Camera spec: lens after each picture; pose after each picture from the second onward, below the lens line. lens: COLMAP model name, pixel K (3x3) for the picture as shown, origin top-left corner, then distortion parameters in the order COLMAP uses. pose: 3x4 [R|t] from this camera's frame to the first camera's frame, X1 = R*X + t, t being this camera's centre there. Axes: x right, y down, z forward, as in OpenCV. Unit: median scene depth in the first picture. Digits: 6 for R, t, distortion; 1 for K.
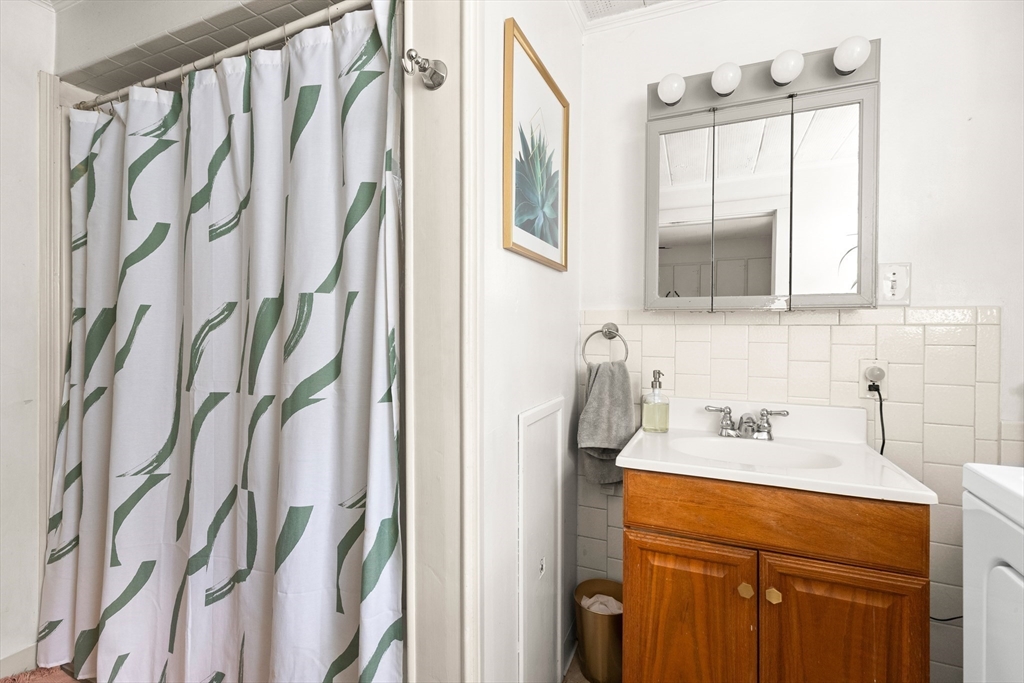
lens RADIAL K [[455.8, 0, 518.9], [0, 455.8, 334.9], [0, 0, 1]] dist [0.001258, -0.000222]
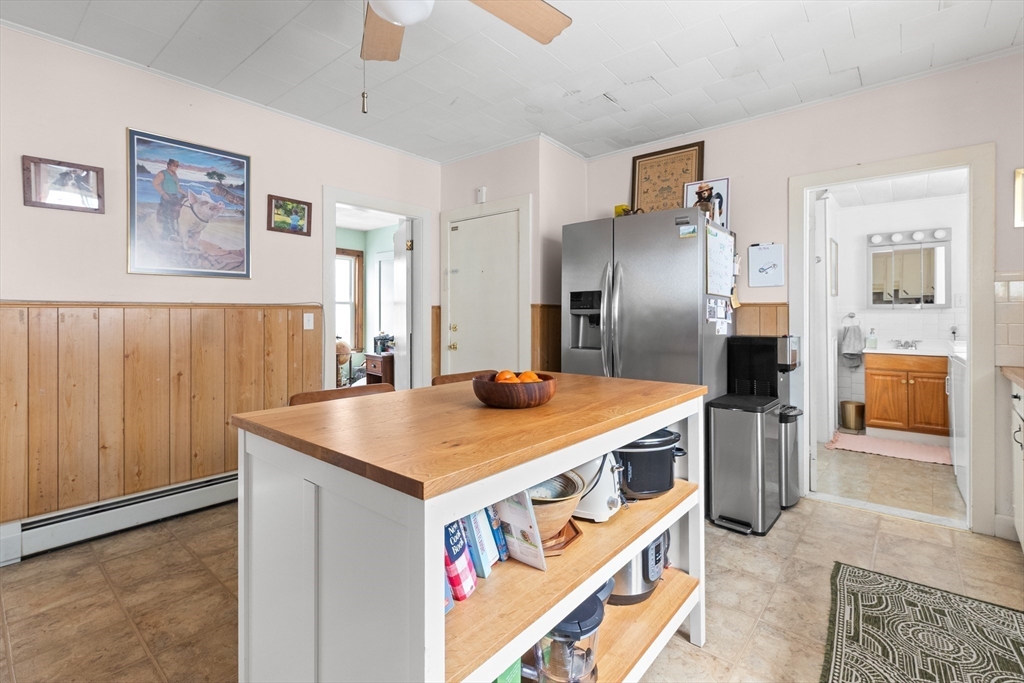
lens RADIAL K [[465.3, 0, 518.2], [0, 465.3, 313.4], [0, 0, 1]] dist [0.000042, -0.000236]
pose [[0.958405, -0.010324, -0.285224, -1.197703], [0.008471, 0.999934, -0.007727, -0.019073], [0.285285, 0.004989, 0.958430, -2.955356]]
